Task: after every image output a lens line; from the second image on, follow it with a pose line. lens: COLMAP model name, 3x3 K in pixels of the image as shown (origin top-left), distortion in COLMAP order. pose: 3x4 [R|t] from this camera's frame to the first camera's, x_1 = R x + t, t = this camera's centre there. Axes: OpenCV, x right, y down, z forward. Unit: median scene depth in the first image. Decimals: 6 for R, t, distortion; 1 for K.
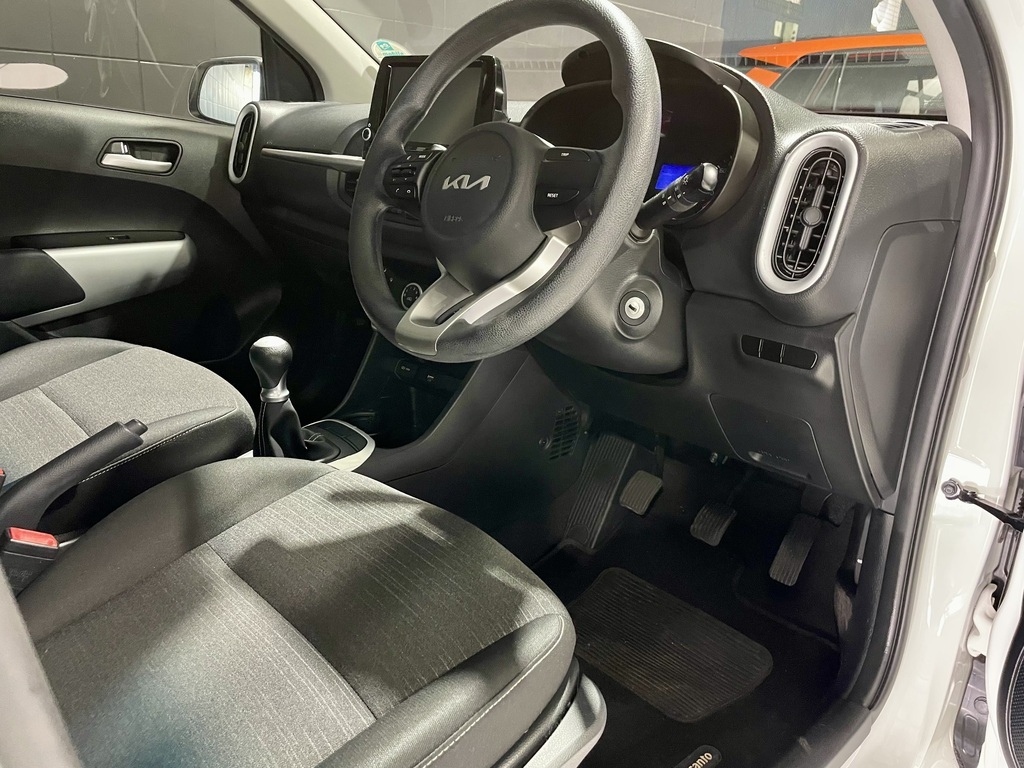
lens RADIAL K [[790.4, 0, 512.0], [0, 790.4, 384.0], [0, 0, 1]] dist [0.052049, -0.001931]
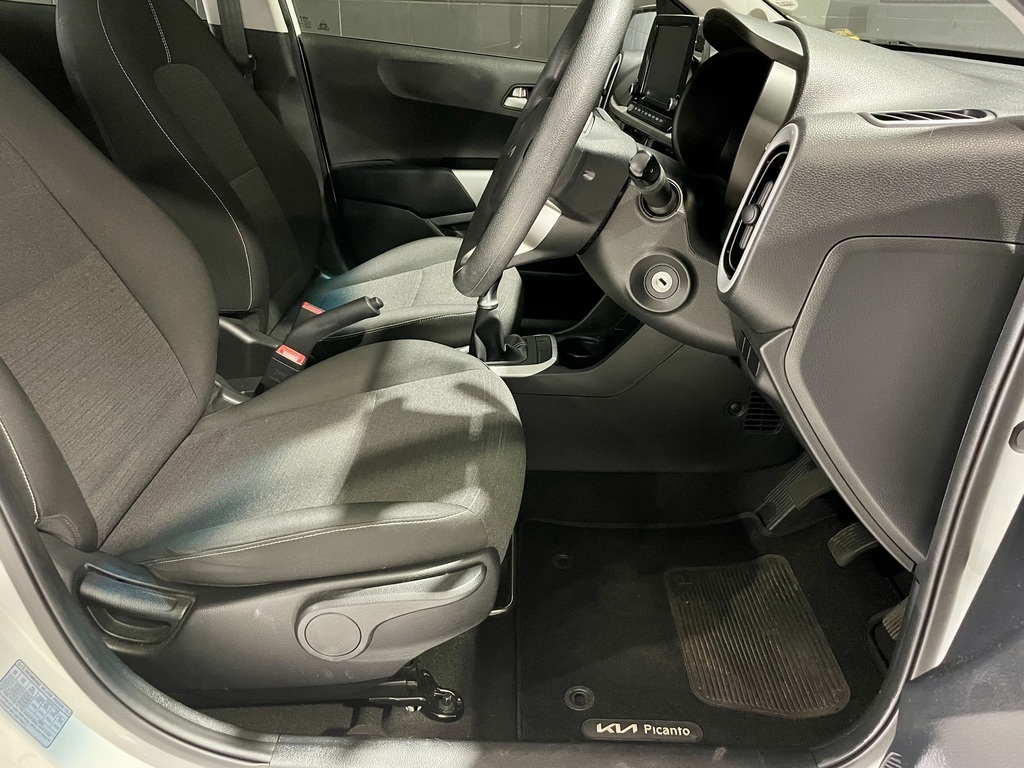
lens RADIAL K [[790.4, 0, 512.0], [0, 790.4, 384.0], [0, 0, 1]] dist [0.052049, -0.001931]
pose [[0.727391, 0.263001, -0.633824, 0.566854], [-0.202839, 0.964772, 0.167542, -0.081552], [0.655559, 0.006695, 0.755114, 0.074236]]
